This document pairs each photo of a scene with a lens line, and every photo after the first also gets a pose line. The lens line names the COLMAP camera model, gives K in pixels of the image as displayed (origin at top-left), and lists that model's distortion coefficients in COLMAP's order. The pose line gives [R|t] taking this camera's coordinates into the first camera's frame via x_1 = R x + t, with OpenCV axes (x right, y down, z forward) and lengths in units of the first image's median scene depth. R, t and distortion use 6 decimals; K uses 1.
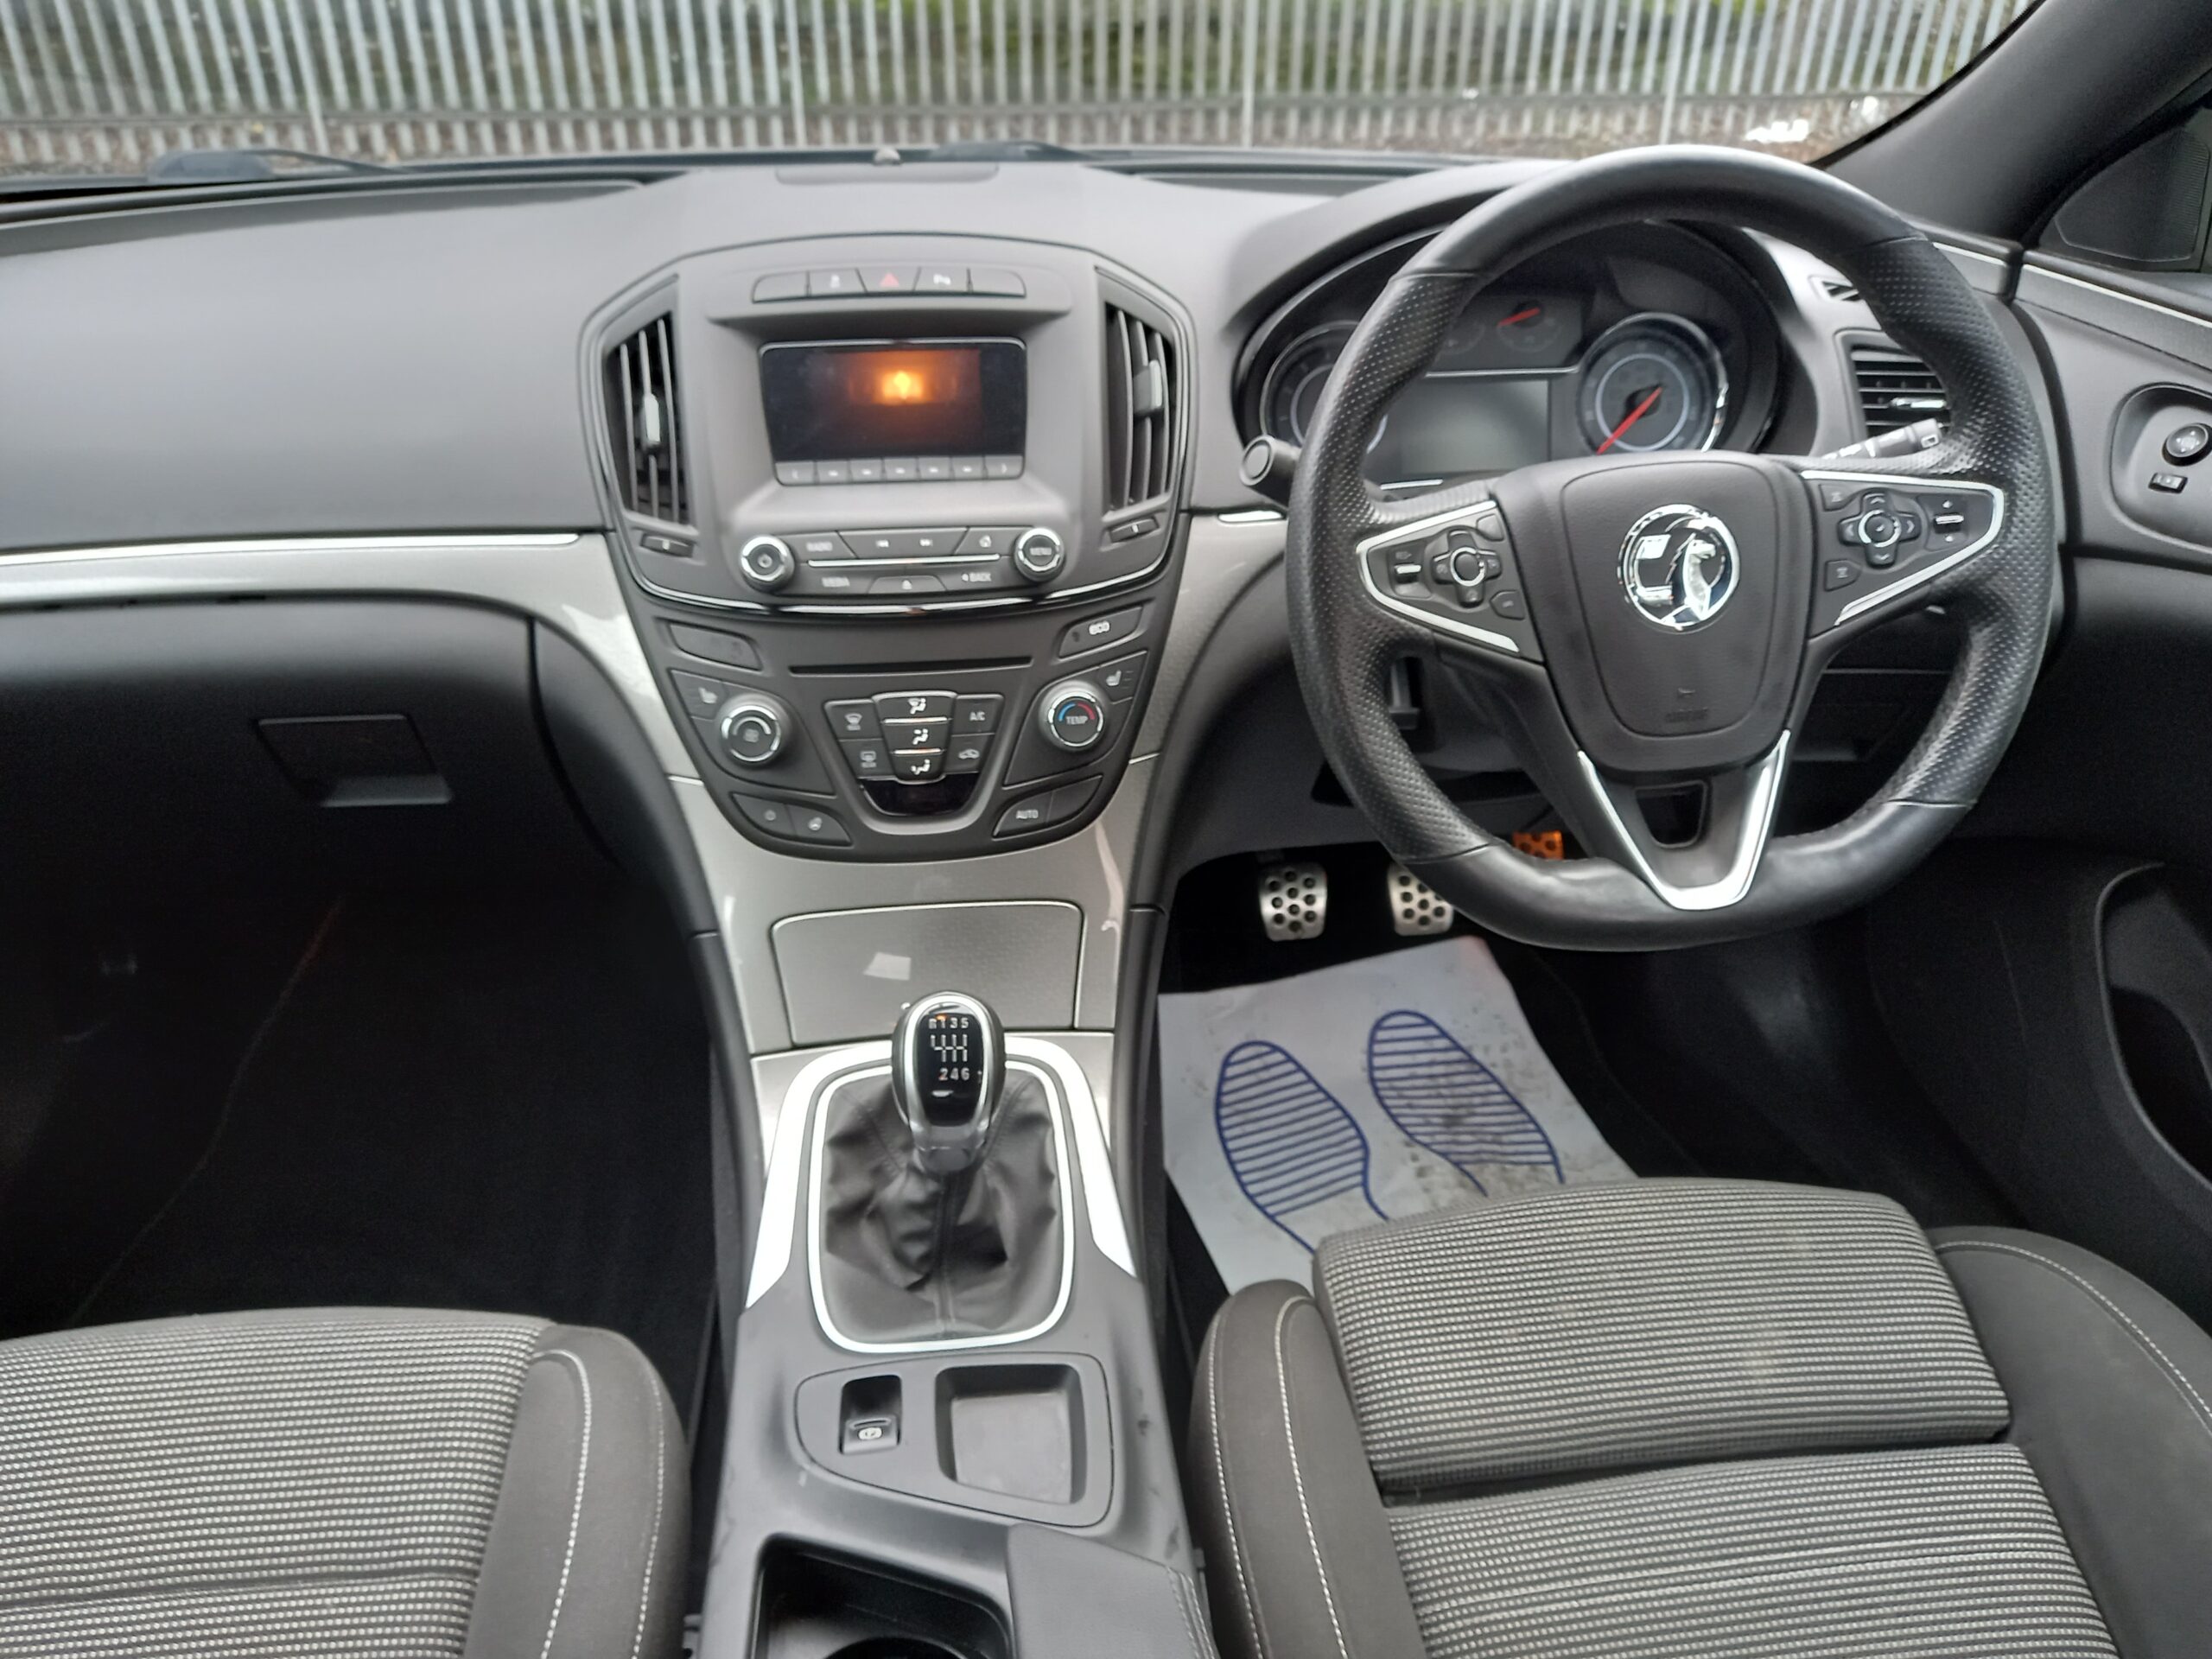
lens RADIAL K [[1621.1, 0, 1105.7], [0, 1621.1, 847.8], [0, 0, 1]] dist [0.048159, -0.061780]
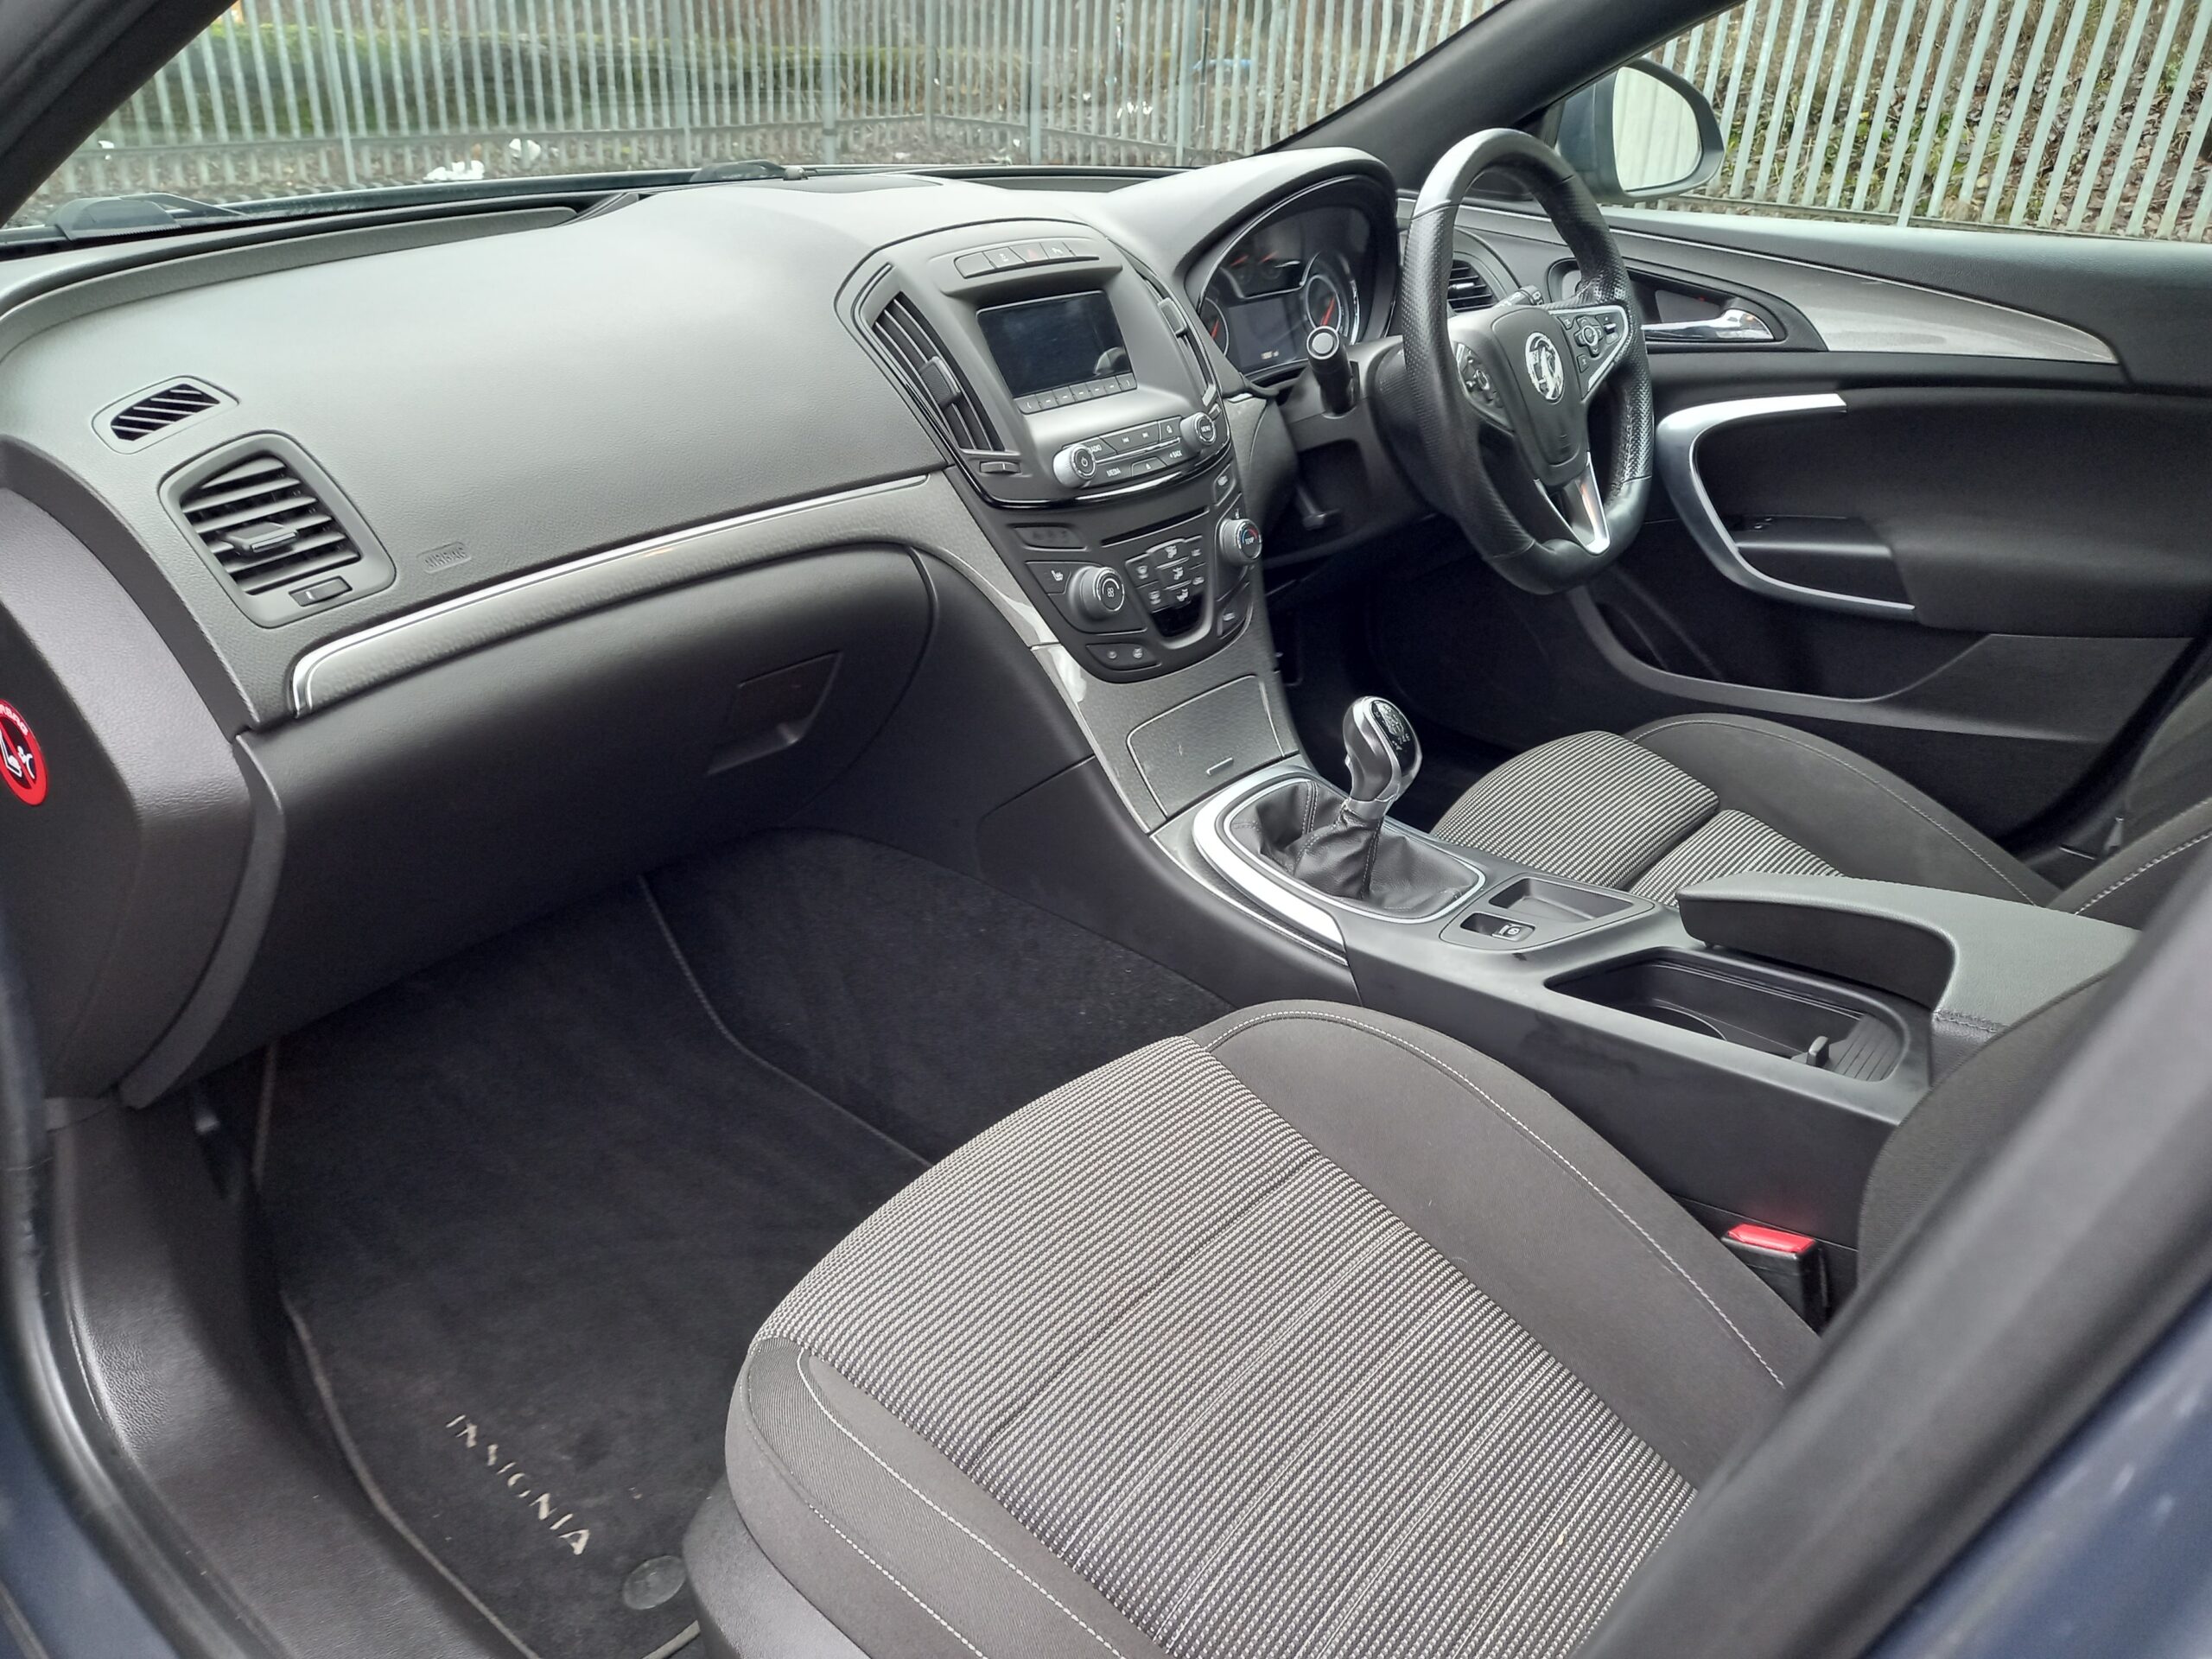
lens RADIAL K [[1586.9, 0, 1087.7], [0, 1586.9, 852.7], [0, 0, 1]] dist [0.067498, -0.077271]
pose [[0.726857, -0.303749, 0.615967, -1.079681], [0.312856, 0.944859, 0.096756, 0.001020], [-0.611392, 0.122381, 0.781807, 0.013274]]
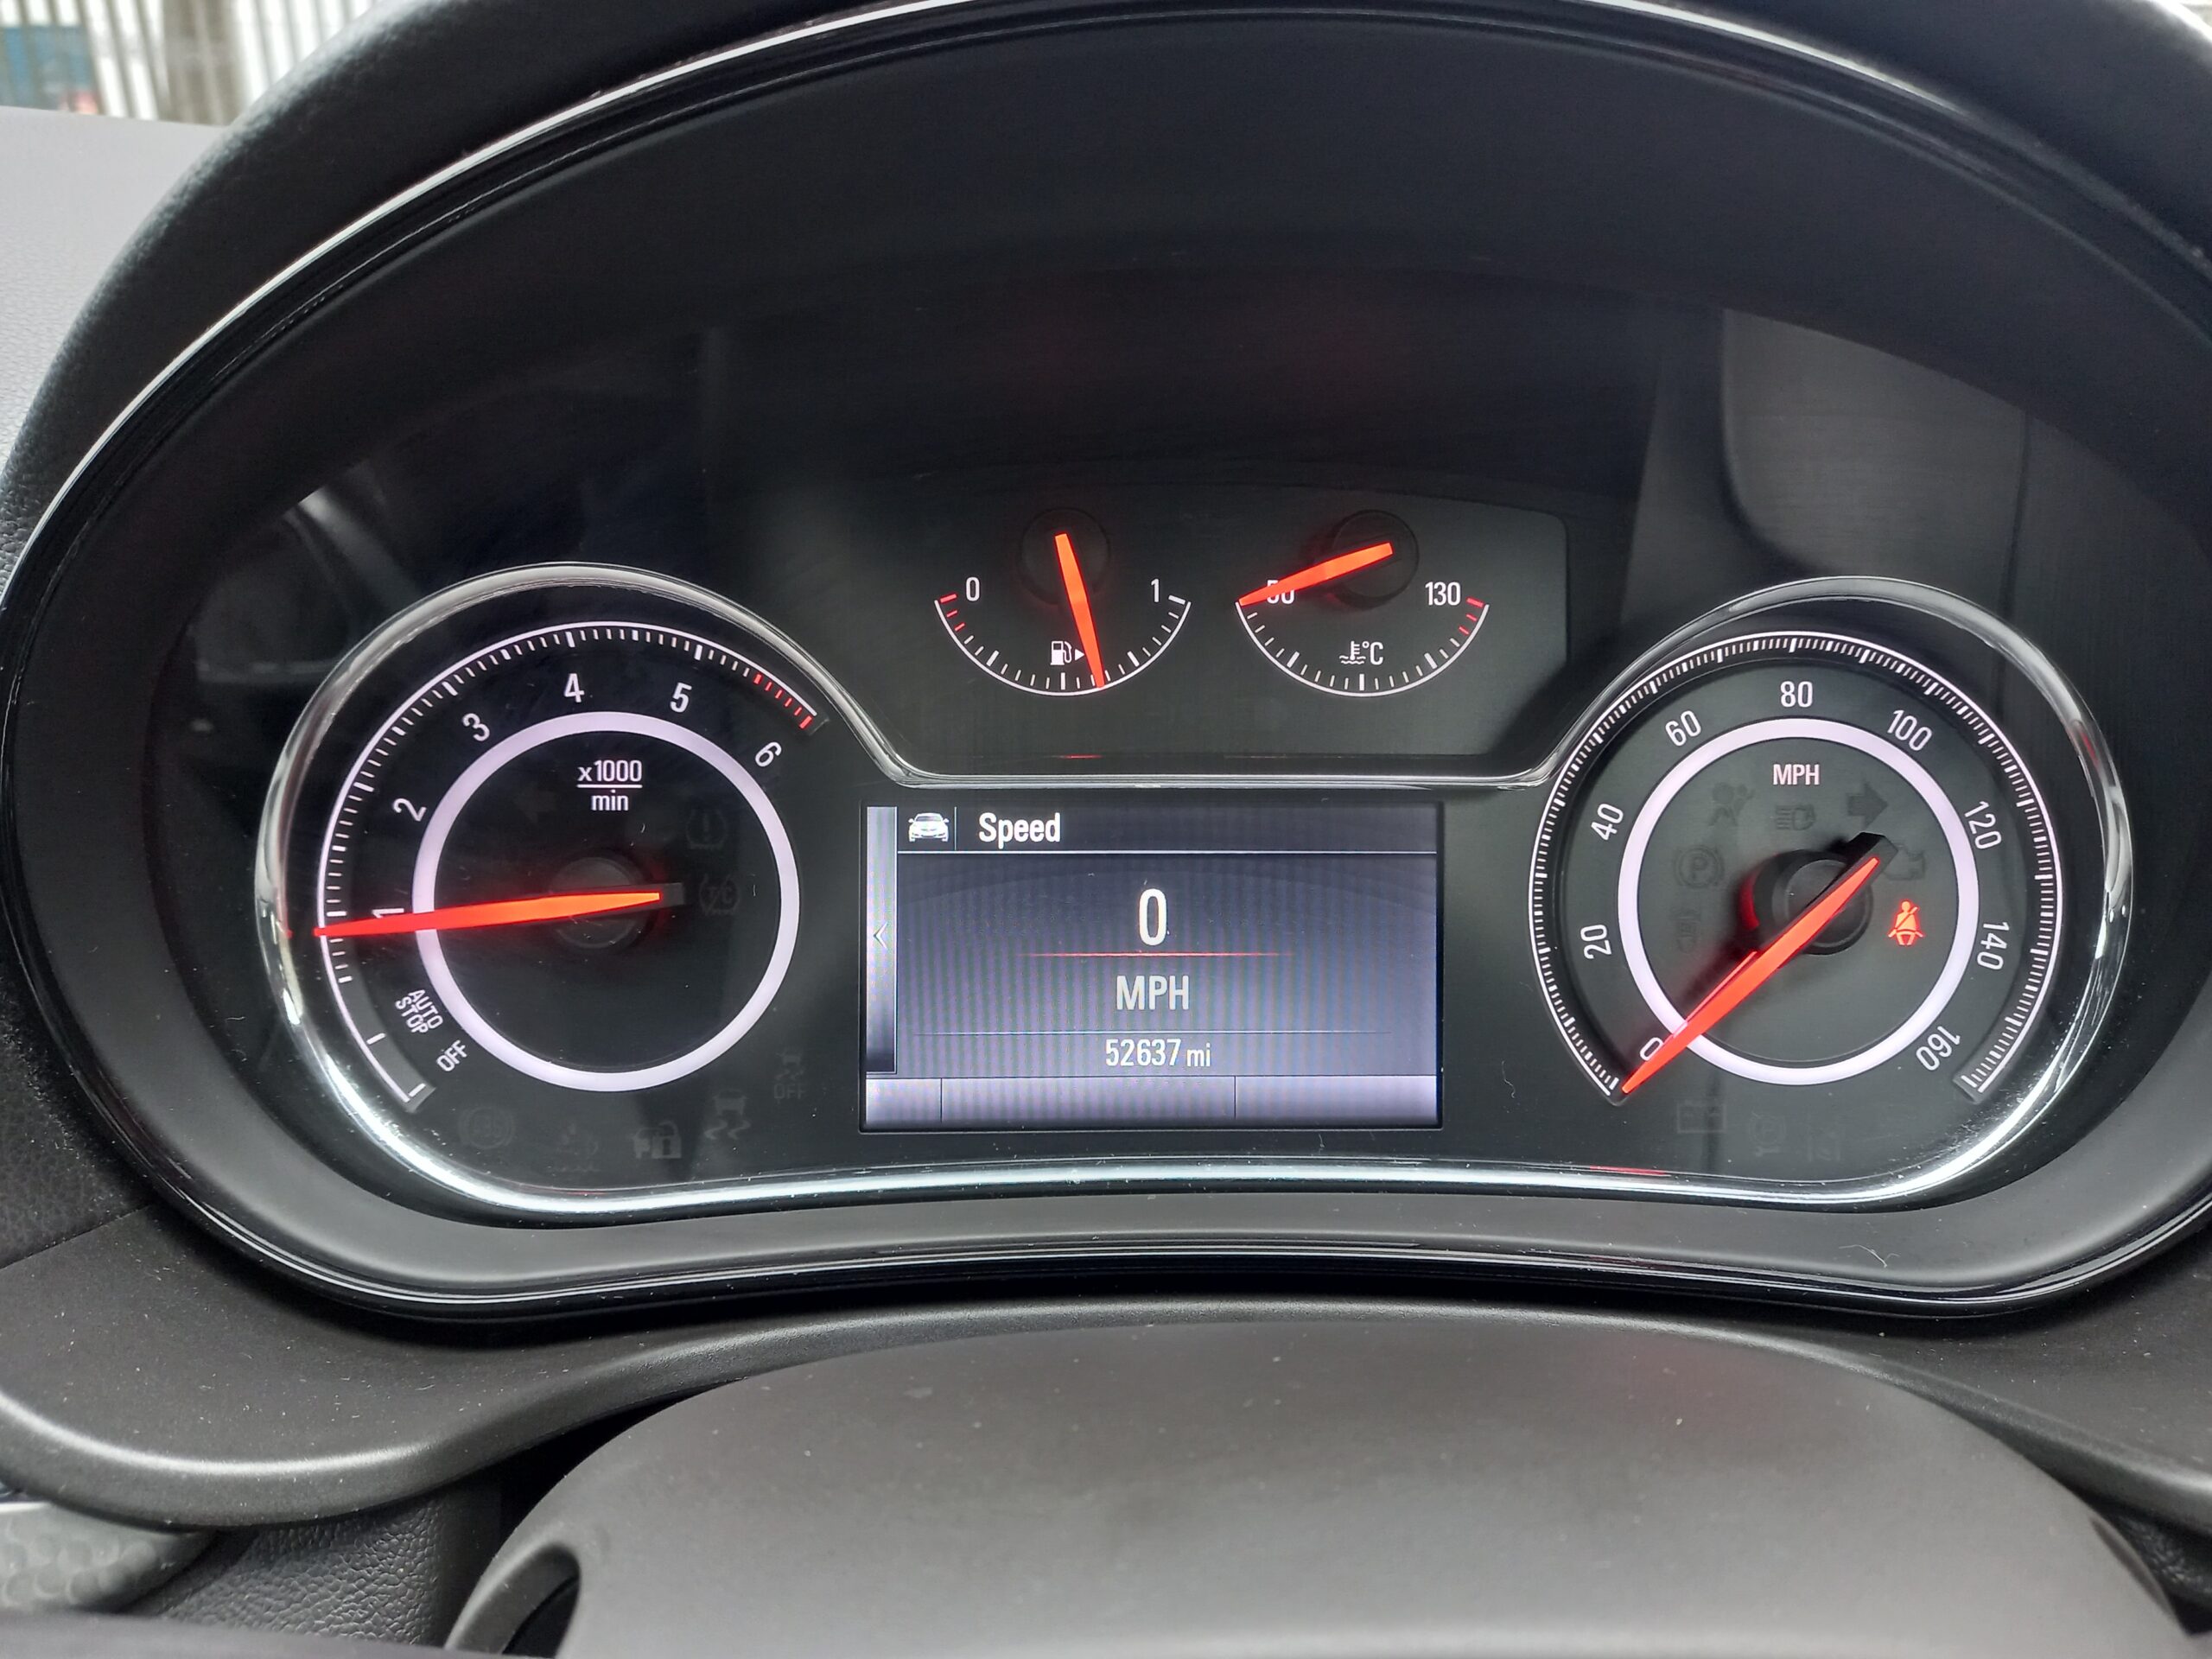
lens RADIAL K [[1612.4, 0, 1104.7], [0, 1612.4, 831.1], [0, 0, 1]] dist [0.065481, -0.052360]
pose [[0.997702, 0.047169, -0.048636, 0.264582], [-0.053615, 0.988537, -0.141135, -0.277995], [0.041421, 0.143418, 0.988795, 0.847070]]
